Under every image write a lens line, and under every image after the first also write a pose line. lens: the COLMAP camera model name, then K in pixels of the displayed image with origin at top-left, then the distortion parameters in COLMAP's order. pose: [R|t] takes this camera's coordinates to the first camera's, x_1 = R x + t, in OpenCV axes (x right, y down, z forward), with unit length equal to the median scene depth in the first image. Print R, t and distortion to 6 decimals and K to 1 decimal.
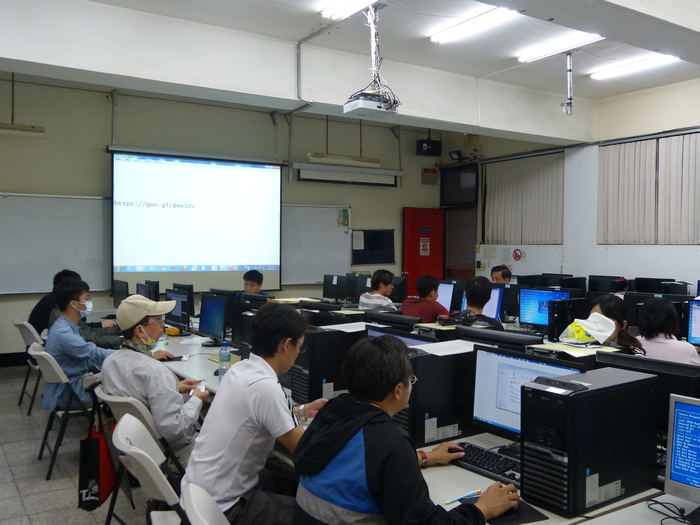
lens RADIAL K [[670.1, 0, 350.8], [0, 670.1, 262.6], [0, 0, 1]] dist [-0.014699, 0.000000]
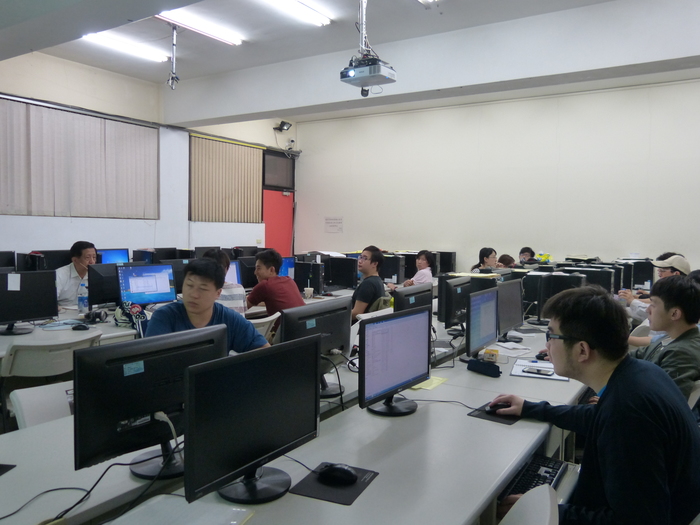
lens RADIAL K [[571.2, 0, 351.5], [0, 571.2, 259.7], [0, 0, 1]] dist [-0.018255, 0.022638]
pose [[-0.403546, -0.056228, 0.913230, -0.481716], [0.004676, 0.997970, 0.063511, -0.013539], [-0.914947, 0.029900, -0.402464, 0.907446]]
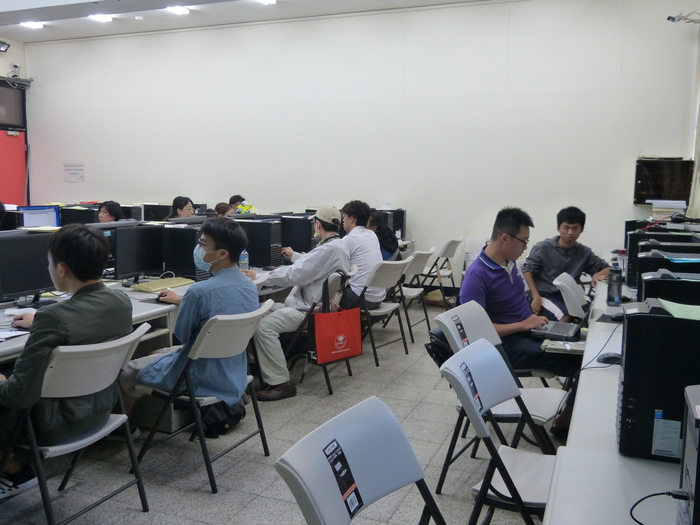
lens RADIAL K [[670.1, 0, 350.6], [0, 670.1, 262.4], [0, 0, 1]] dist [-0.014699, 0.000000]
pose [[-0.557664, -0.108429, 0.822954, -0.596325], [0.005609, 0.990917, 0.134360, -0.008337], [-0.830048, 0.079544, -0.551991, 0.691235]]
